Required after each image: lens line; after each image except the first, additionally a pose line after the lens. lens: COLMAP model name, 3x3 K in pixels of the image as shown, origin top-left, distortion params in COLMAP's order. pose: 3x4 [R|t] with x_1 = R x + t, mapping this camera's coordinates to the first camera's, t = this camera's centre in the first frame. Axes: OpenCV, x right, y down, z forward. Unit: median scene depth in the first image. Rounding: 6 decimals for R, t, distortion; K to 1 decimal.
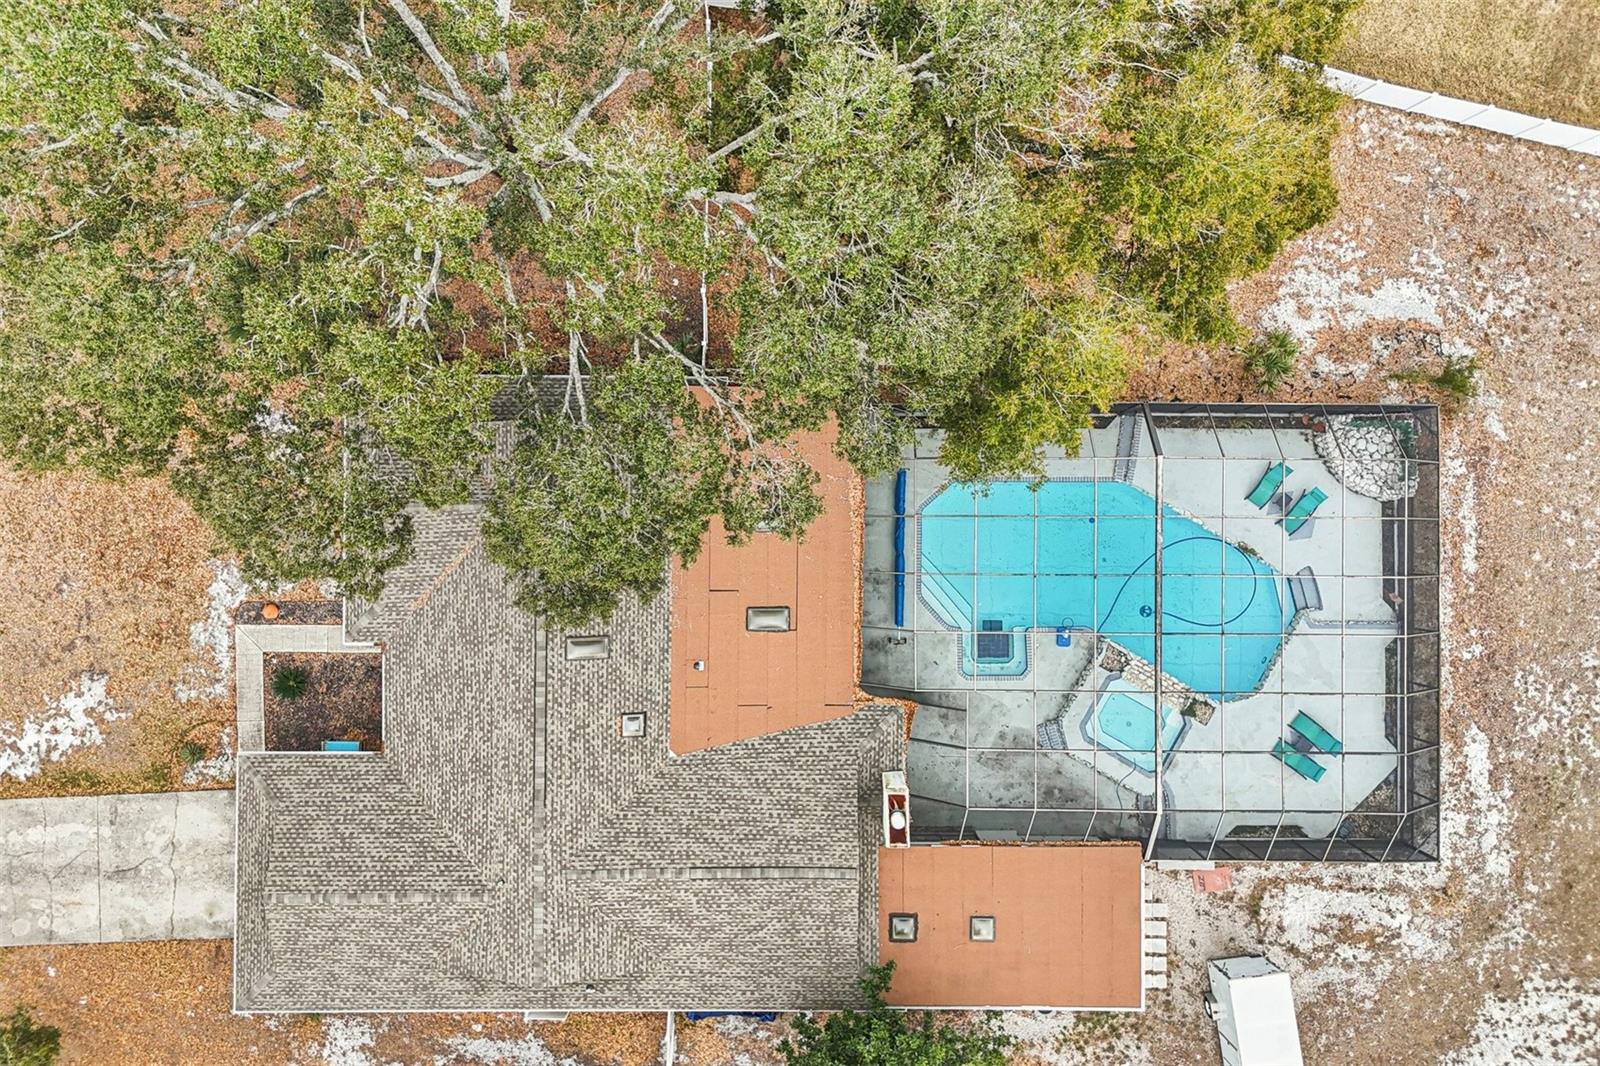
lens RADIAL K [[1168.8, 0, 798.6], [0, 1168.8, 537.2], [0, 0, 1]] dist [0.077822, -0.072036]
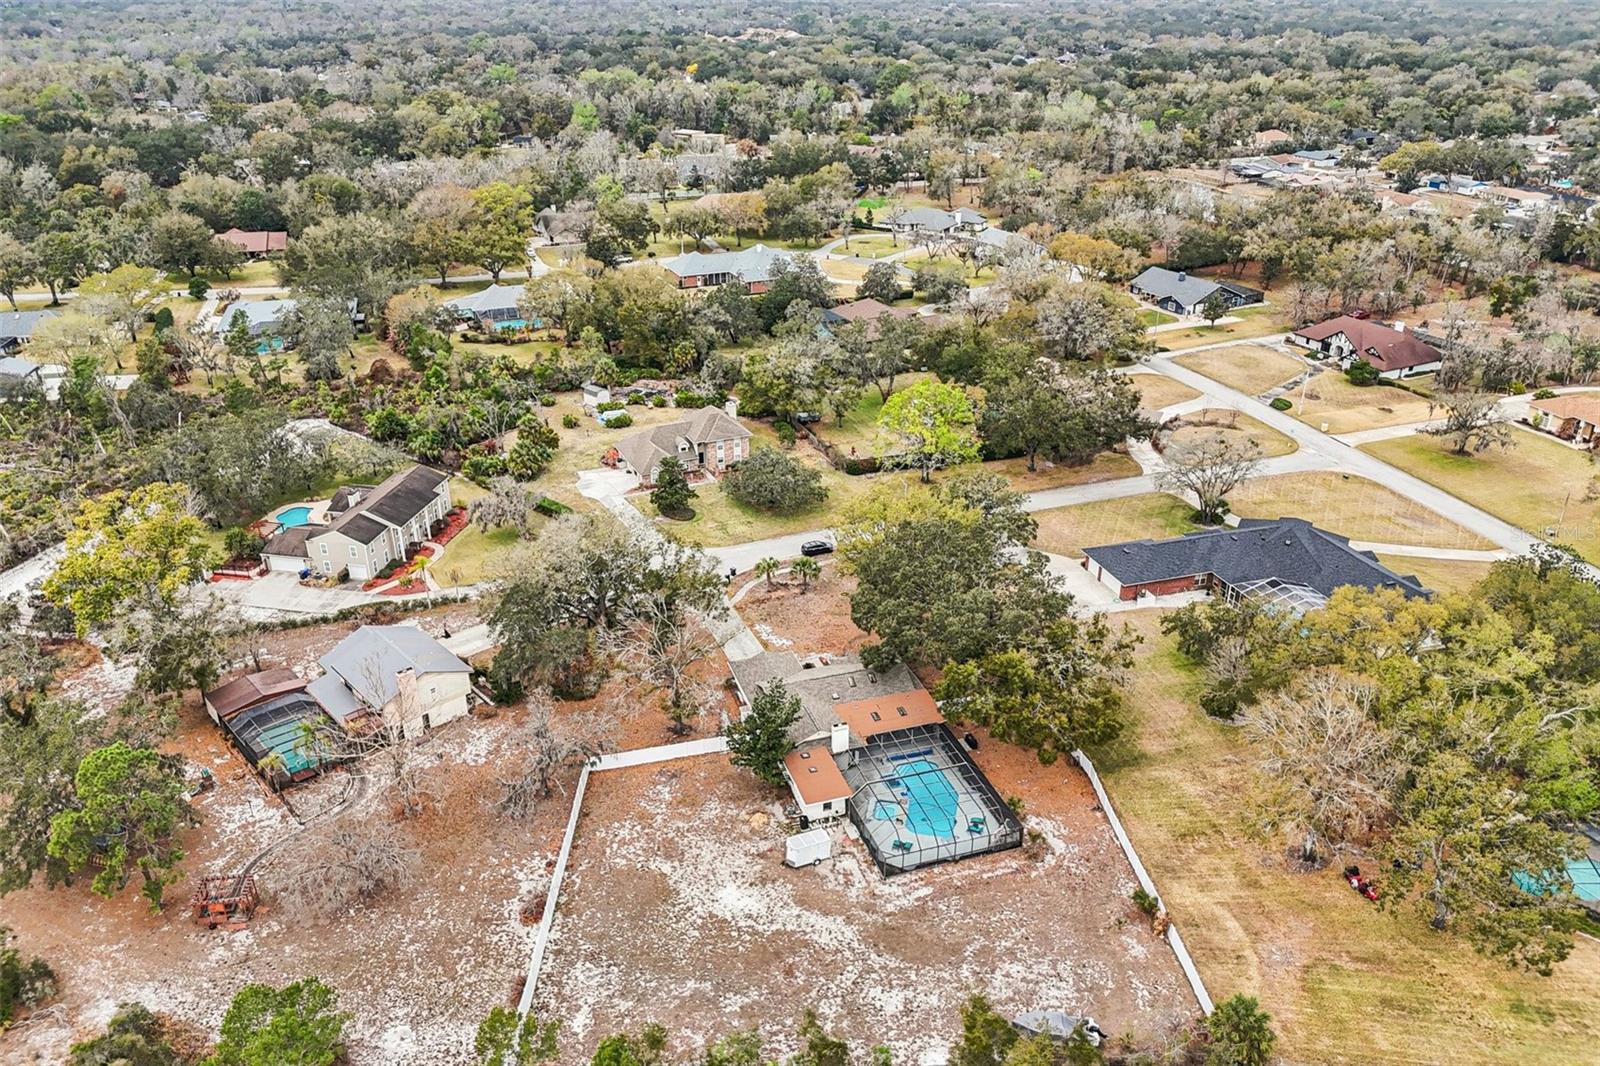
lens RADIAL K [[1191.9, 0, 804.5], [0, 1191.9, 523.8], [0, 0, 1]] dist [0.081367, -0.096945]
pose [[0.323899, 0.401865, -0.856501, 2.518577], [-0.946088, 0.135138, -0.294372, 1.148099], [-0.002552, 0.905672, 0.423971, -0.952284]]
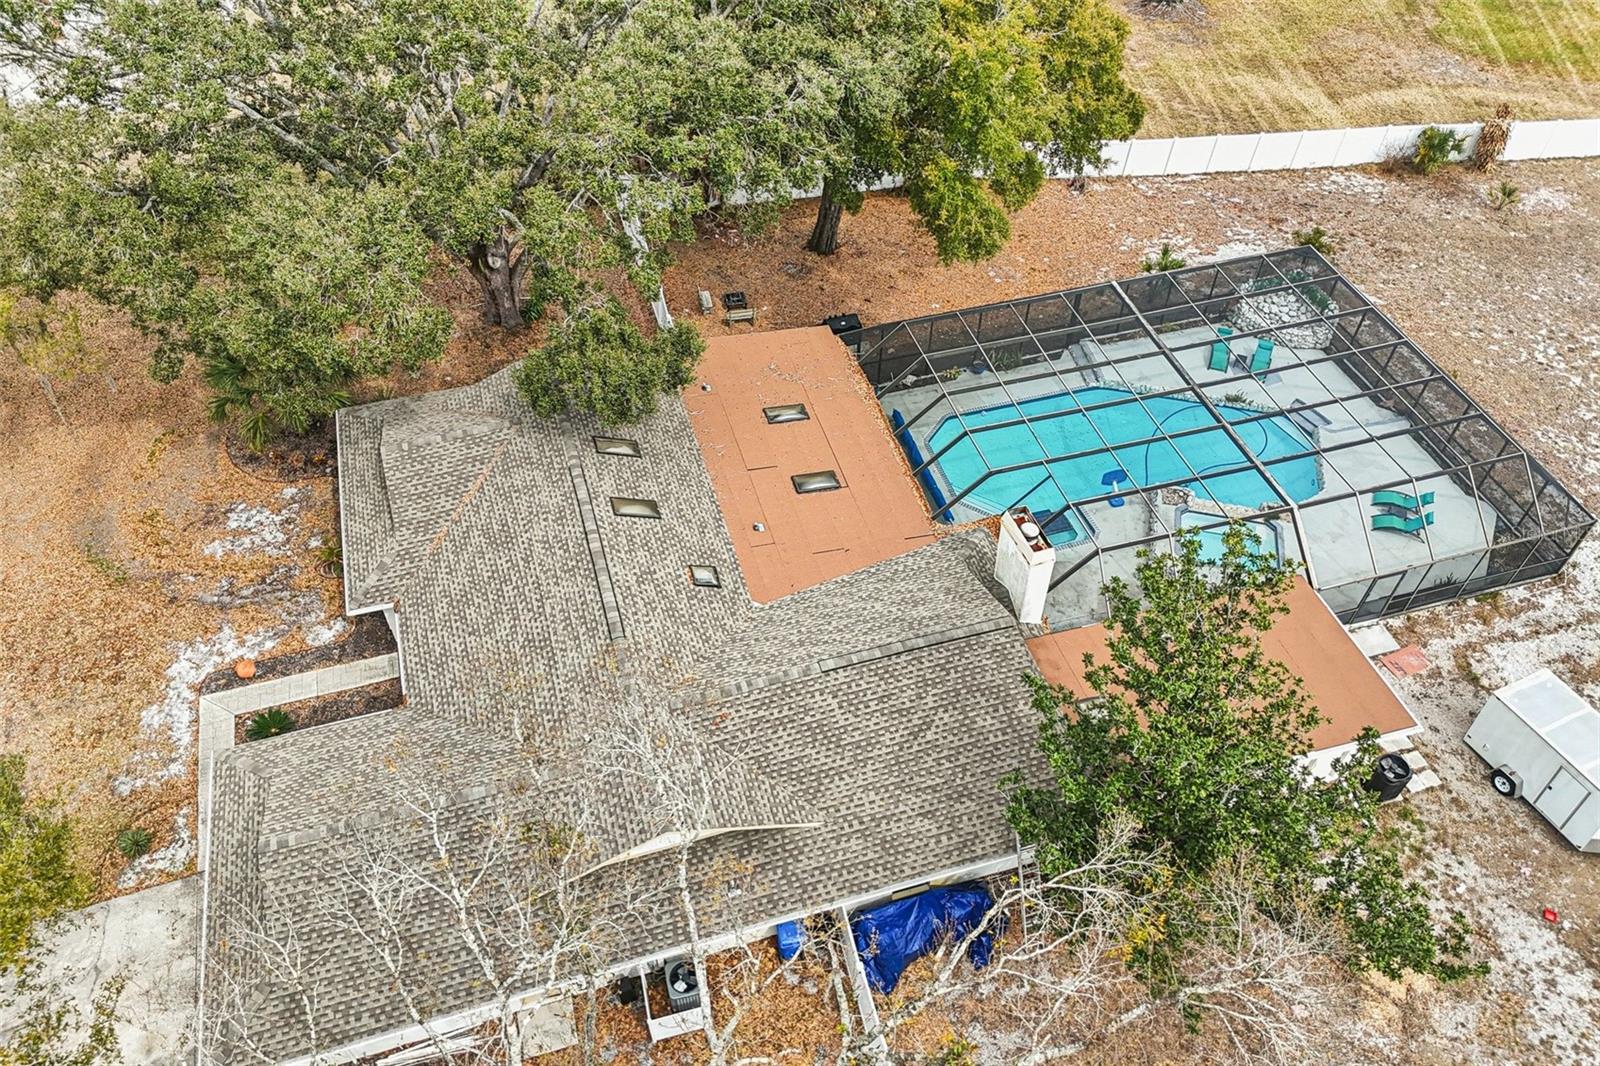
lens RADIAL K [[1183.6, 0, 797.3], [0, 1183.6, 522.5], [0, 0, 1]] dist [0.078027, -0.080010]
pose [[0.956832, -0.210586, 0.200317, -0.219270], [0.290608, 0.703957, -0.648068, 0.649981], [-0.004540, 0.678305, 0.734766, 0.301858]]
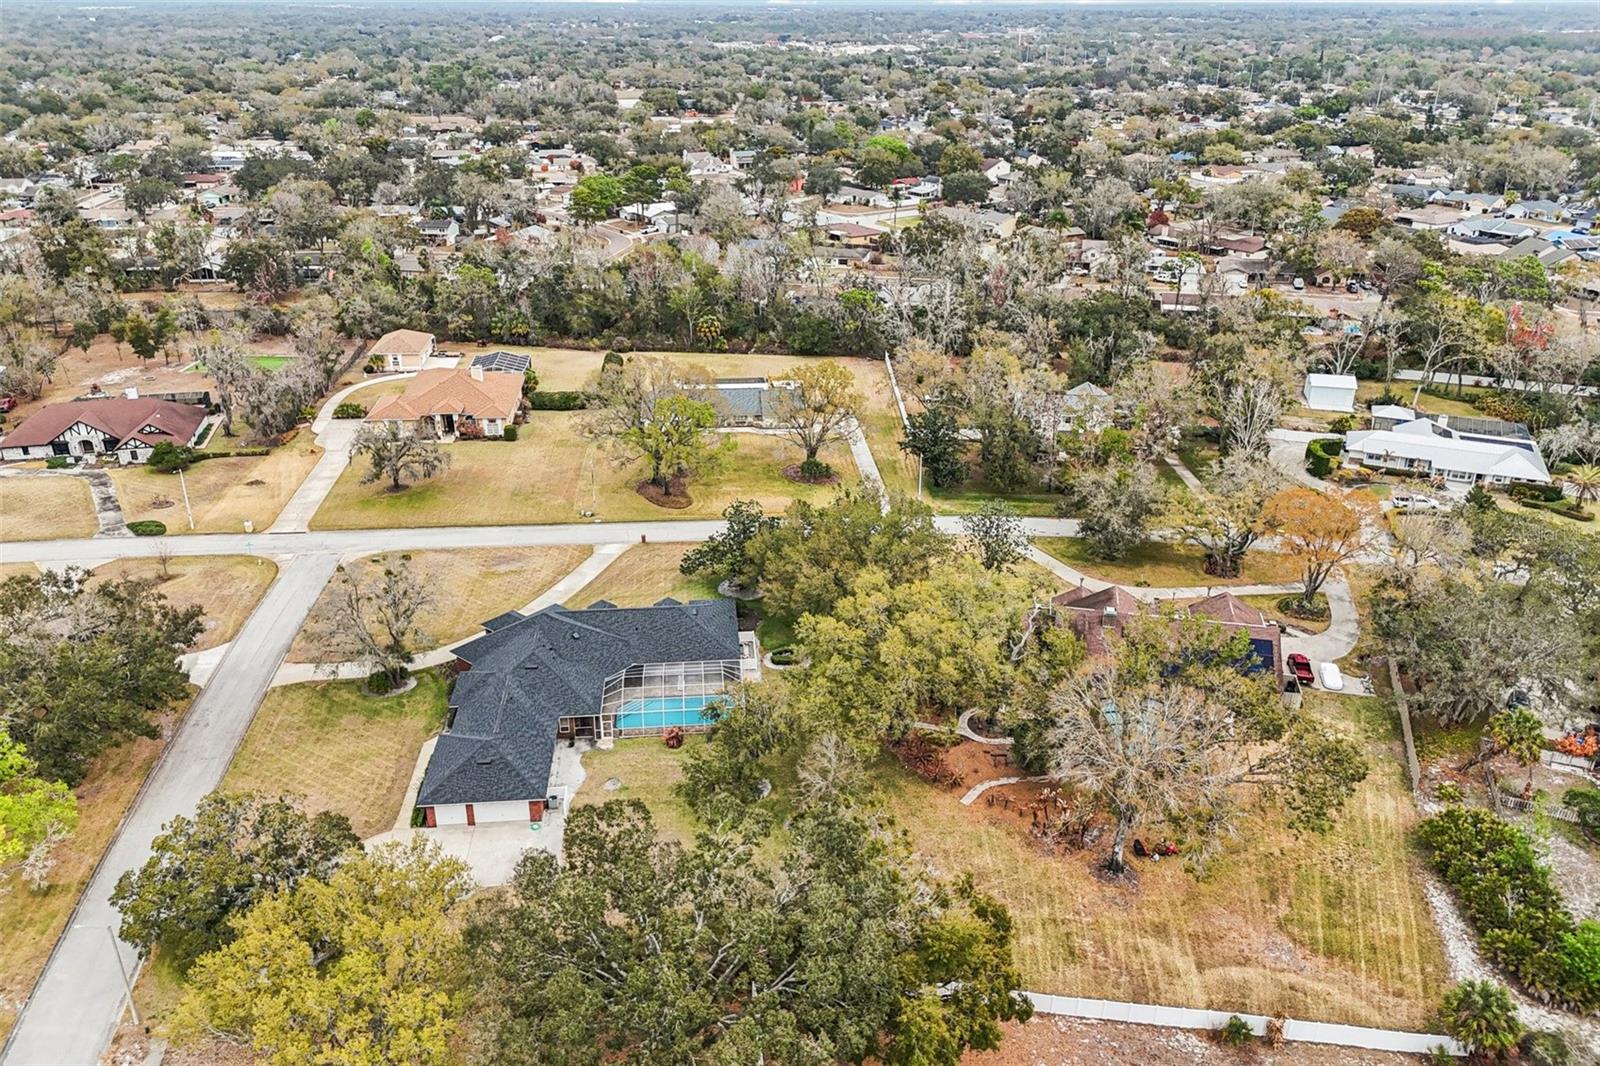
lens RADIAL K [[1183.6, 0, 797.3], [0, 1183.6, 522.5], [0, 0, 1]] dist [0.078027, -0.080010]
pose [[0.994509, -0.037402, 0.097742, -0.179726], [0.104553, 0.396109, -0.912232, 1.248723], [-0.004597, 0.917442, 0.397844, -0.707914]]
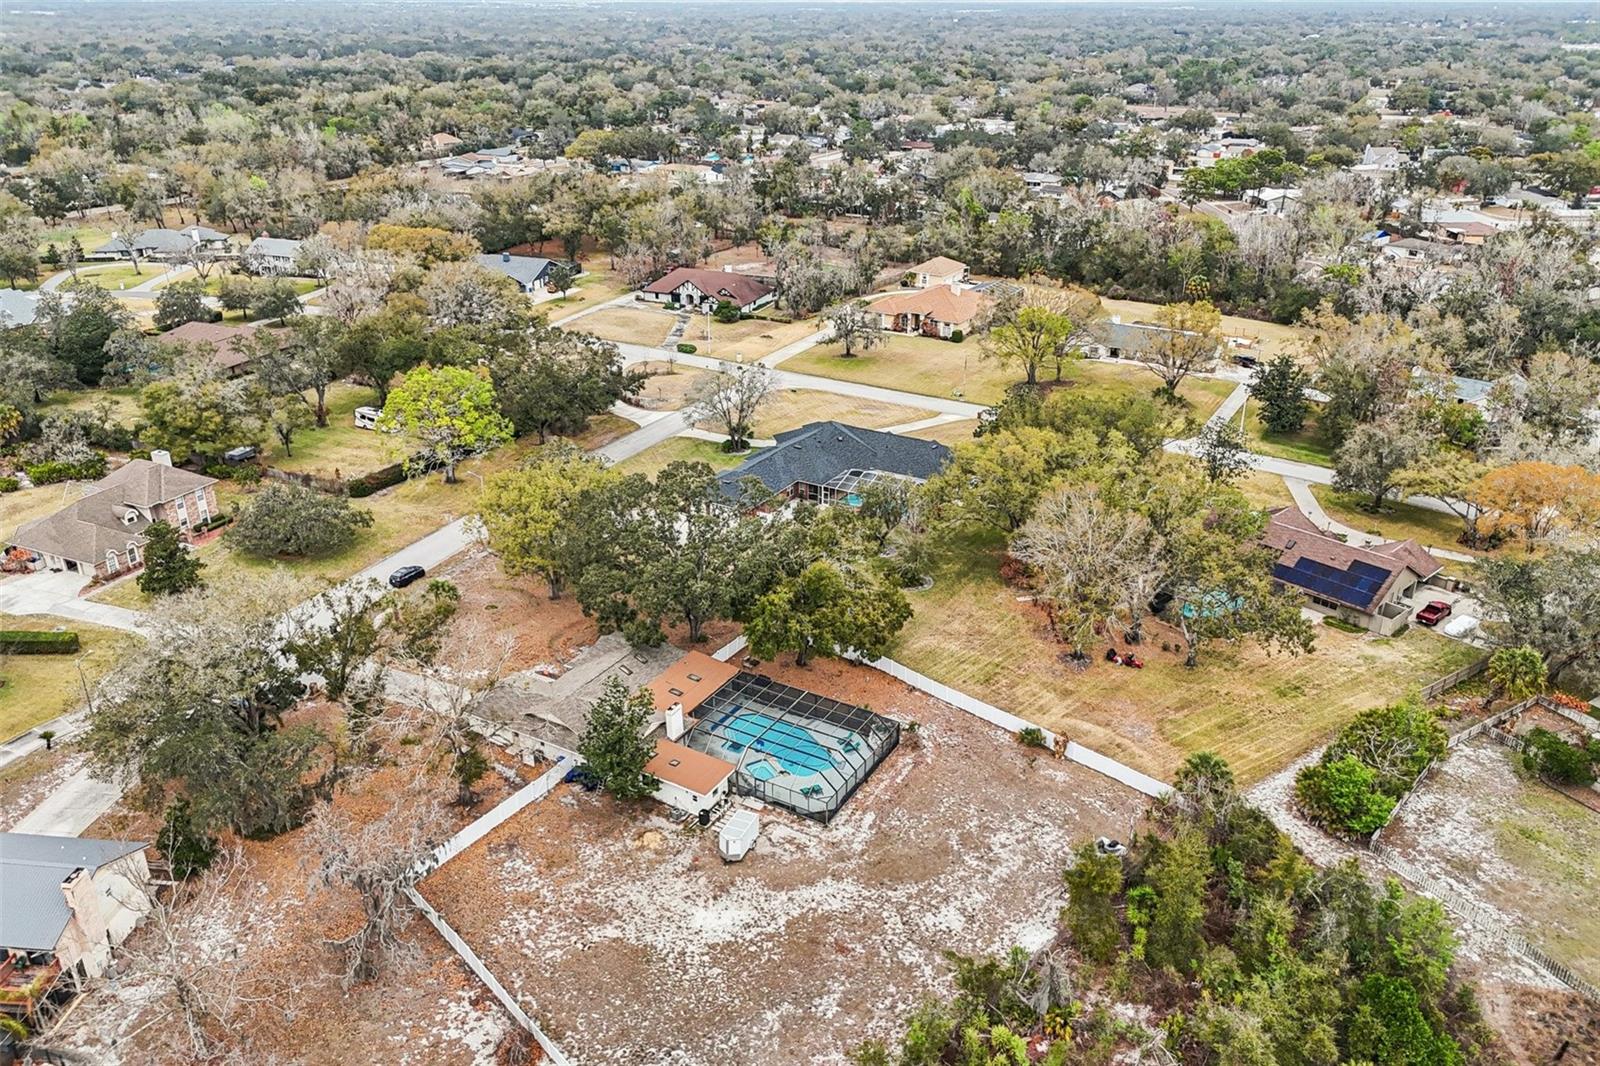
lens RADIAL K [[1191.9, 0, 804.5], [0, 1191.9, 523.8], [0, 0, 1]] dist [0.081367, -0.096945]
pose [[0.869264, 0.202069, -0.451163, 1.490597], [-0.494310, 0.343975, -0.798335, 2.108776], [-0.006130, 0.916978, 0.398890, -0.627197]]
